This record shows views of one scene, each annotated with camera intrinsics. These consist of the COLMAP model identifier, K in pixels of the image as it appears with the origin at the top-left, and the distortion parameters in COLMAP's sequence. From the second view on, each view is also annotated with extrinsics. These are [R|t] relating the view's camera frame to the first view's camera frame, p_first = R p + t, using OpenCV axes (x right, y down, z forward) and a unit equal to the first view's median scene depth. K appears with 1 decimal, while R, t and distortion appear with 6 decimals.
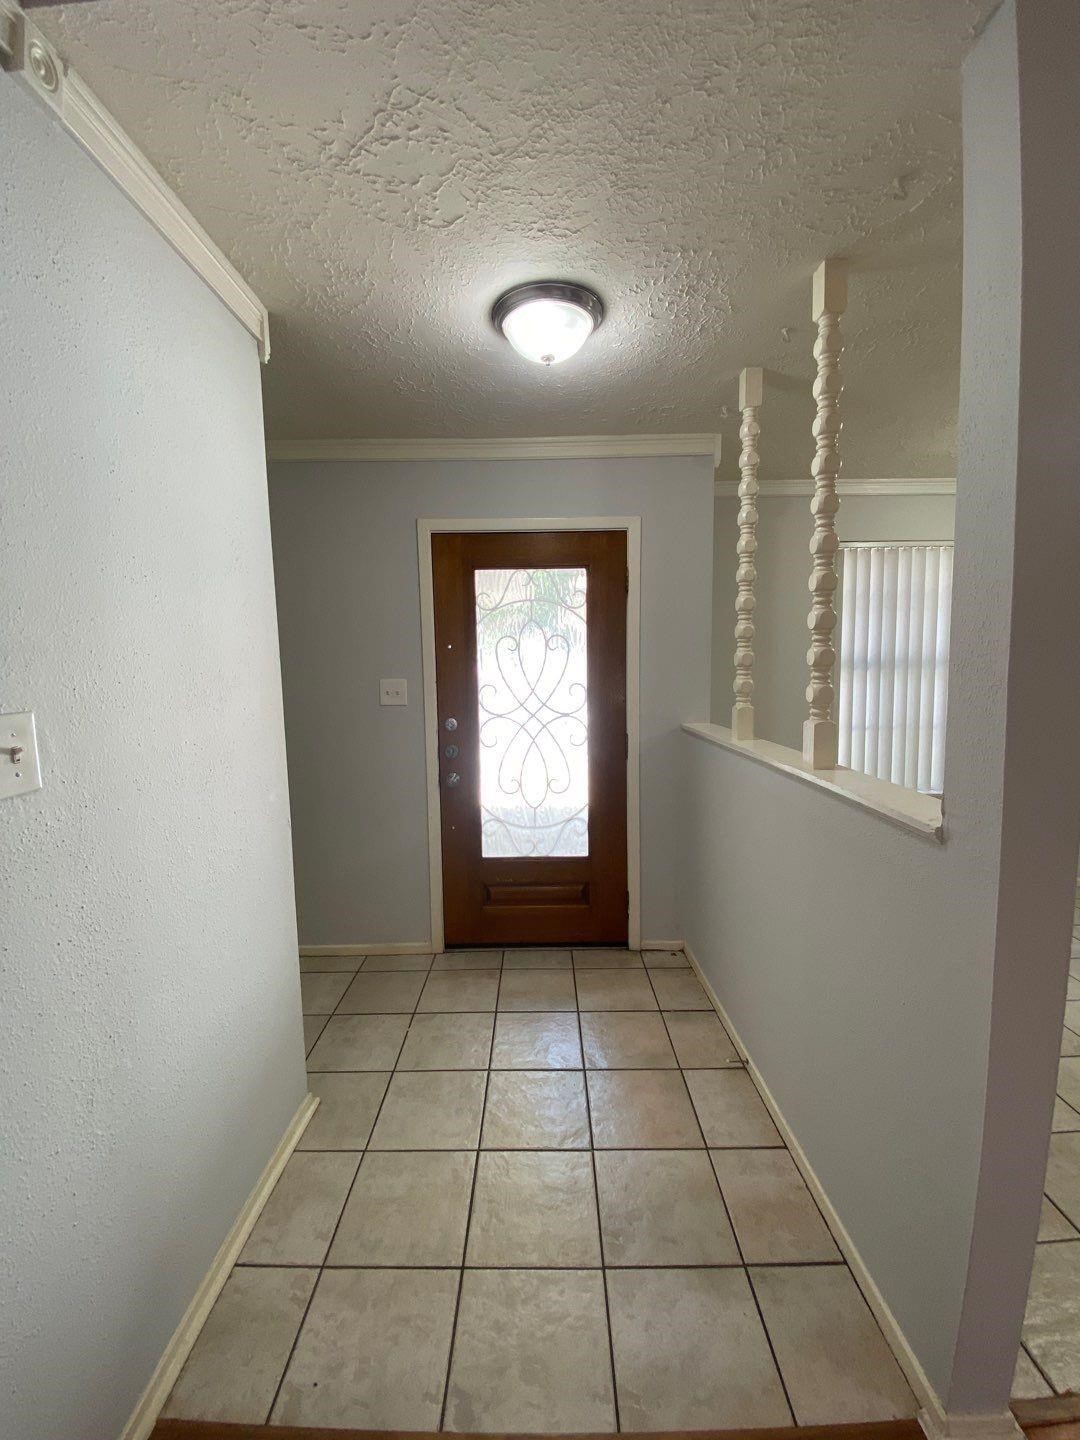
lens RADIAL K [[583.5, 0, 535.9], [0, 583.5, 710.3], [0, 0, 1]] dist [0.033189, -0.024029]
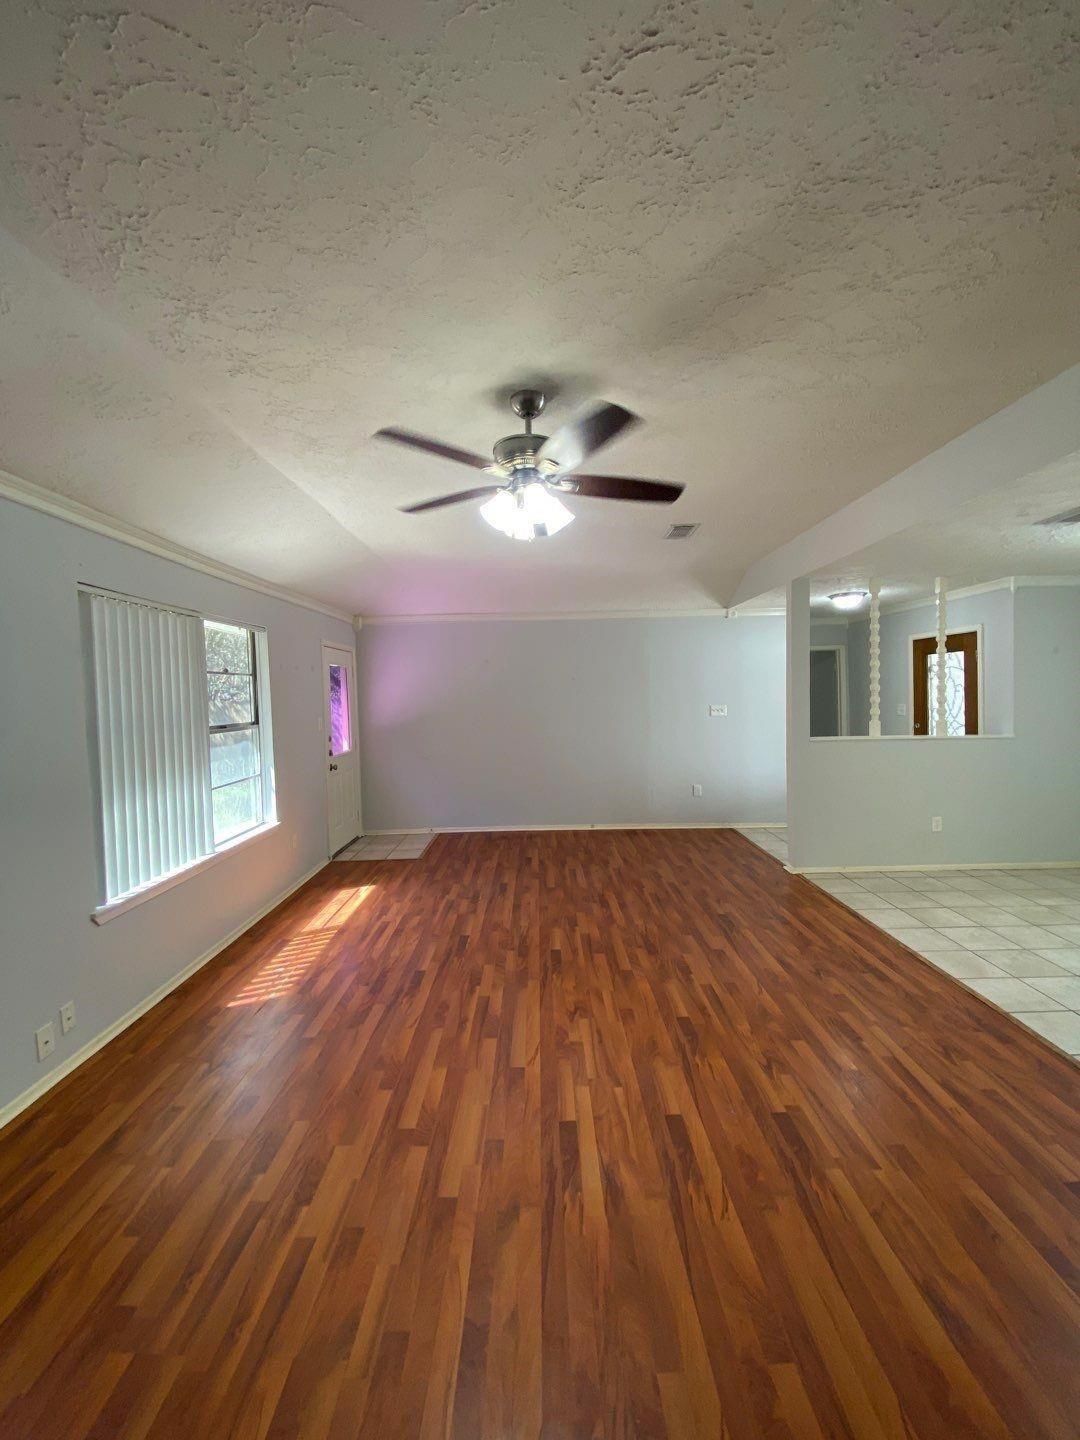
lens RADIAL K [[573.4, 0, 545.2], [0, 573.4, 681.4], [0, 0, 1]] dist [0.033664, -0.022332]
pose [[0.018932, -0.003383, -0.999815, 2.184760], [-0.076643, 0.997047, -0.004825, -0.024241], [0.996879, 0.076720, 0.018617, -0.477014]]
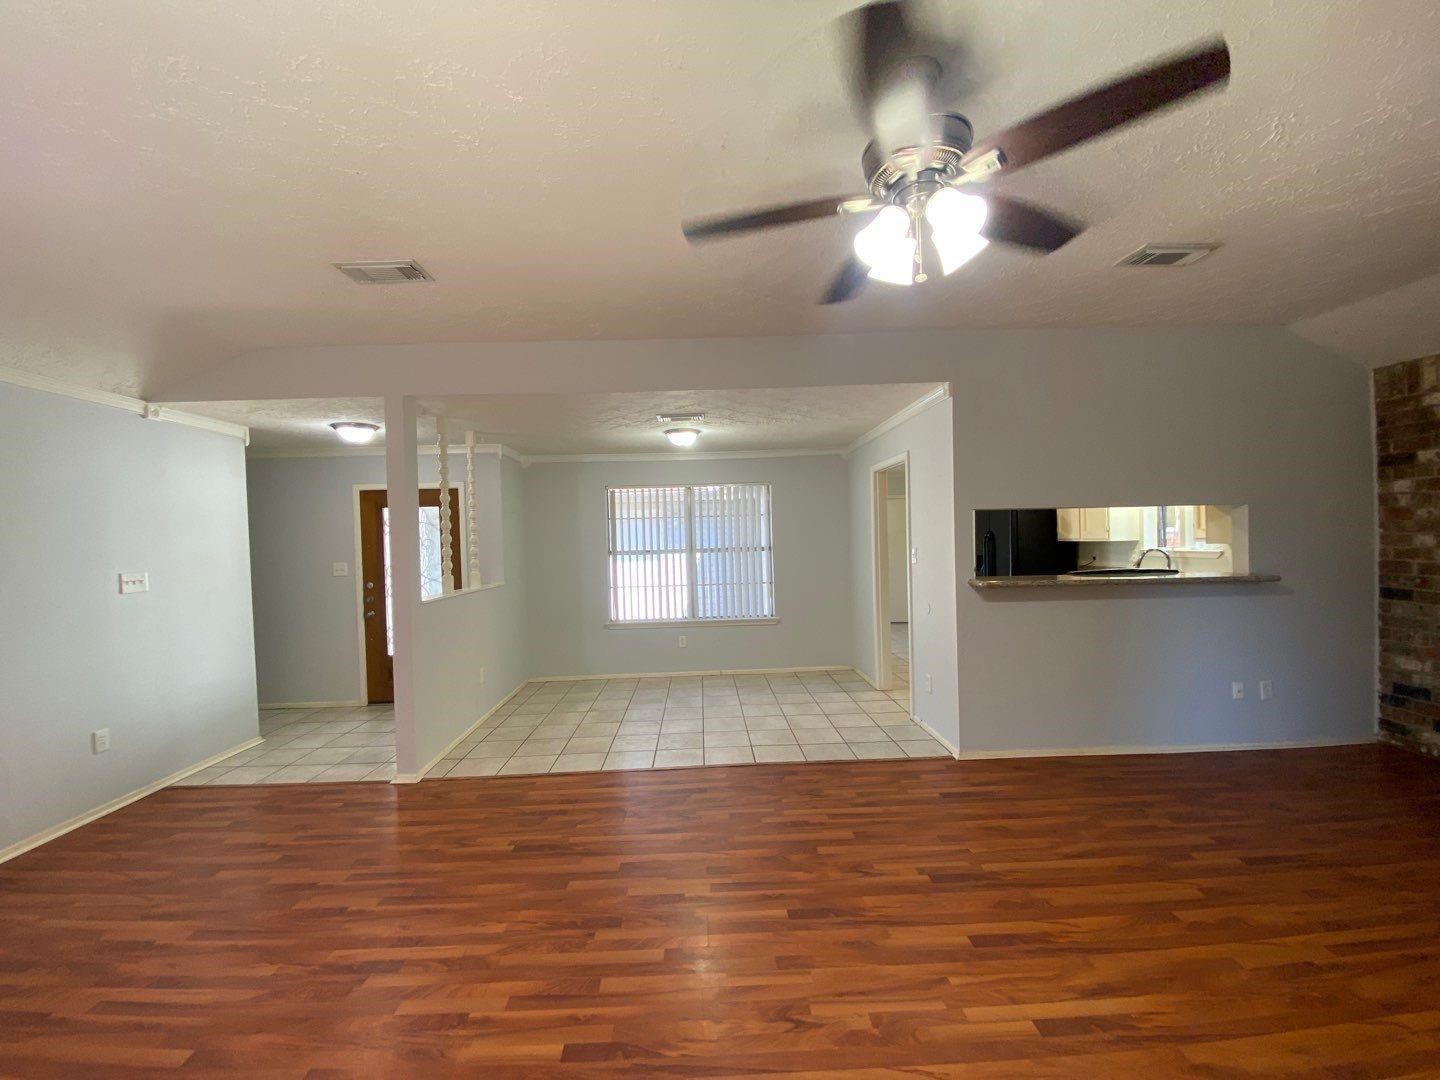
lens RADIAL K [[580.0, 0, 700.6], [0, 580.0, 543.8], [0, 0, 1]] dist [0.008590, -0.014569]
pose [[0.999784, -0.011368, 0.017382, 1.017565], [0.012865, 0.995988, -0.088558, 0.078069], [-0.016305, 0.088762, 0.995919, -1.066735]]
